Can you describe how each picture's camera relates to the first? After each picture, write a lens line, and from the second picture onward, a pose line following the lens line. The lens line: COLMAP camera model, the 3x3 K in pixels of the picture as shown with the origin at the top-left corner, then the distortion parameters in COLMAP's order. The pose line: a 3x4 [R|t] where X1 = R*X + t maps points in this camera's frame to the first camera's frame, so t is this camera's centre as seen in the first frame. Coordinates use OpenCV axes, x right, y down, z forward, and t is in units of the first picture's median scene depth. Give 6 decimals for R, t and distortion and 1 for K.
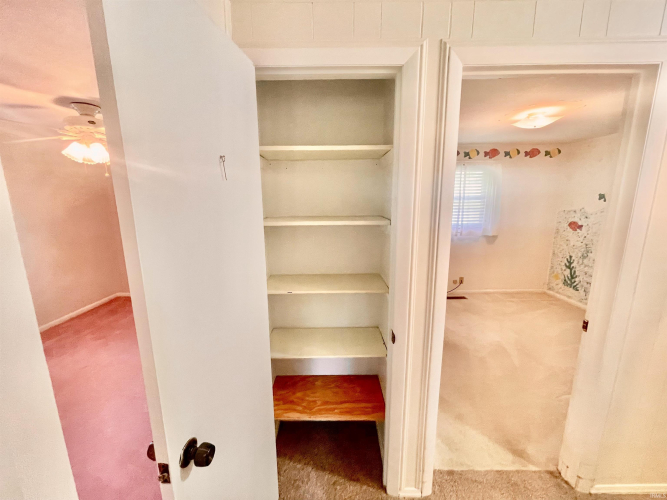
lens RADIAL K [[267.7, 0, 333.5], [0, 267.7, 250.0], [0, 0, 1]] dist [-0.007863, 0.000350]
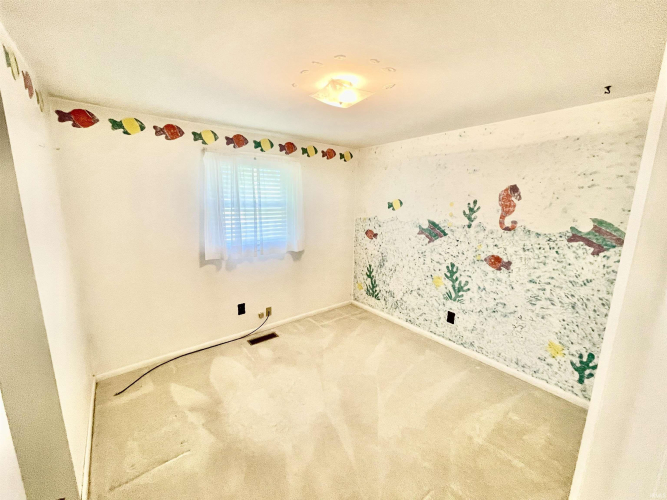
lens RADIAL K [[267.7, 0, 333.5], [0, 267.7, 250.0], [0, 0, 1]] dist [-0.007863, 0.000350]
pose [[0.779210, -0.096503, 0.619288, 0.181529], [0.093062, 0.994937, 0.037947, -0.080379], [-0.619815, 0.028063, 0.784246, 0.307158]]
